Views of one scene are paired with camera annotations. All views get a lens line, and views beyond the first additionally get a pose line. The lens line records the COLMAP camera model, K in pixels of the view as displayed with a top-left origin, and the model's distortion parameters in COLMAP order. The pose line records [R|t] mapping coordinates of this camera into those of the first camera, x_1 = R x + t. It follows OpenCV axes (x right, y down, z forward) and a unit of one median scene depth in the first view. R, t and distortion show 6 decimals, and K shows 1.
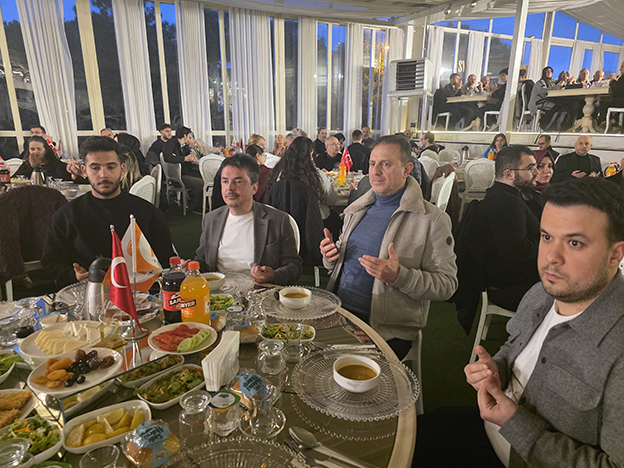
lens RADIAL K [[430.4, 0, 318.9], [0, 430.4, 235.9], [0, 0, 1]] dist [0.053746, -0.034909]
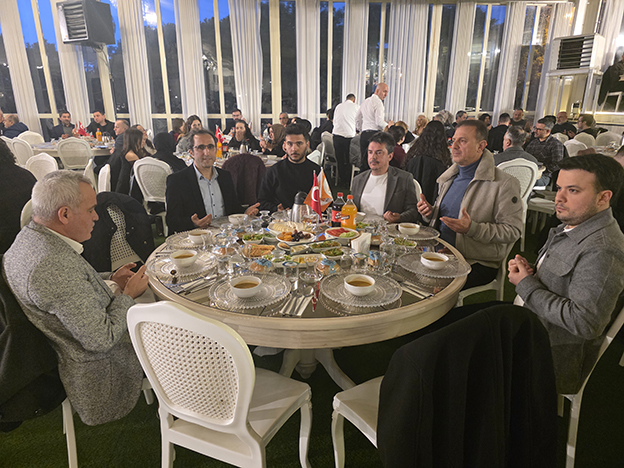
lens RADIAL K [[430.4, 0, 318.9], [0, 430.4, 235.9], [0, 0, 1]] dist [0.053746, -0.034909]
pose [[0.943810, 0.095469, -0.316399, 0.037175], [-0.081040, 0.994993, 0.058485, 0.028132], [0.320398, -0.029558, 0.946822, -0.159715]]
